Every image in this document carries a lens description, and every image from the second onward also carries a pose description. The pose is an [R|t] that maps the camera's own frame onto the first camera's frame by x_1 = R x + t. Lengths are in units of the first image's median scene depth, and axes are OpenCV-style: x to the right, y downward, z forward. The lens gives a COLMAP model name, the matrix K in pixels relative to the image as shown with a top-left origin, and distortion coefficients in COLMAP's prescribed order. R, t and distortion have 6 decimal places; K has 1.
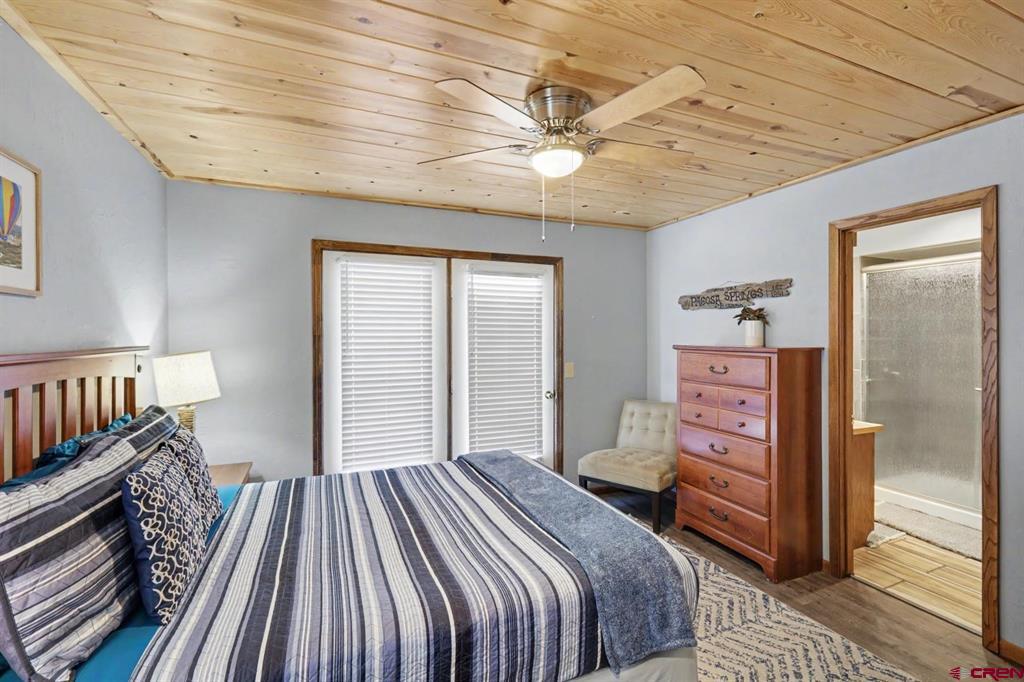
lens RADIAL K [[450.5, 0, 511.3], [0, 450.5, 337.8], [0, 0, 1]] dist [0.001348, 0.000200]
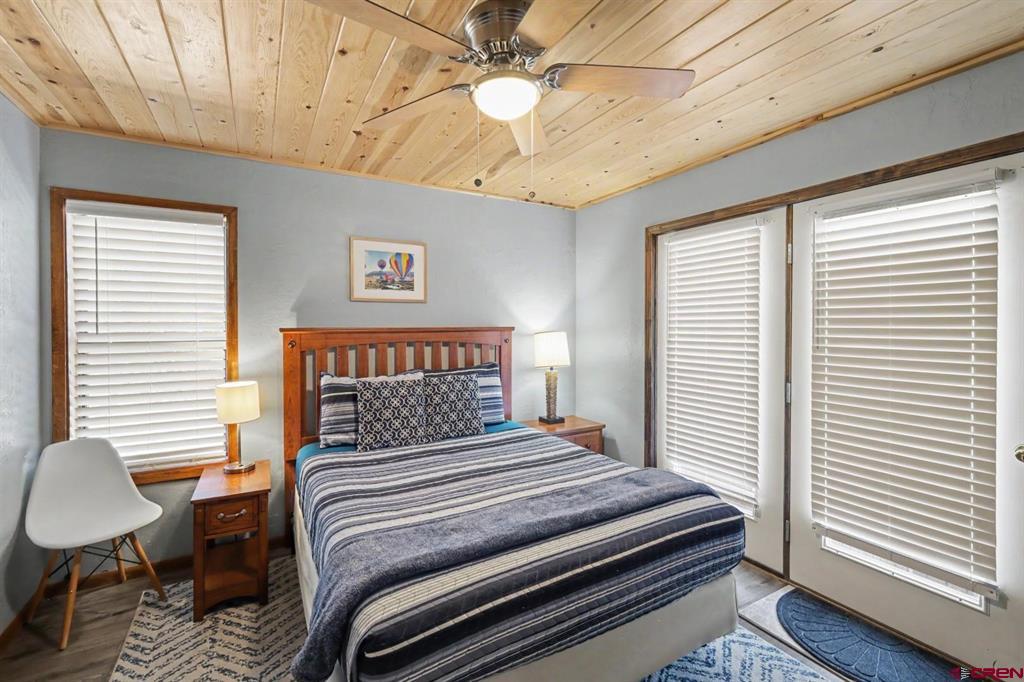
lens RADIAL K [[450.5, 0, 512.3], [0, 450.5, 332.0], [0, 0, 1]] dist [0.001348, 0.000200]
pose [[0.112532, 0.015530, -0.993527, 0.507218], [-0.005089, 0.999874, 0.015053, 0.007086], [0.993635, 0.003362, 0.112597, 0.518612]]
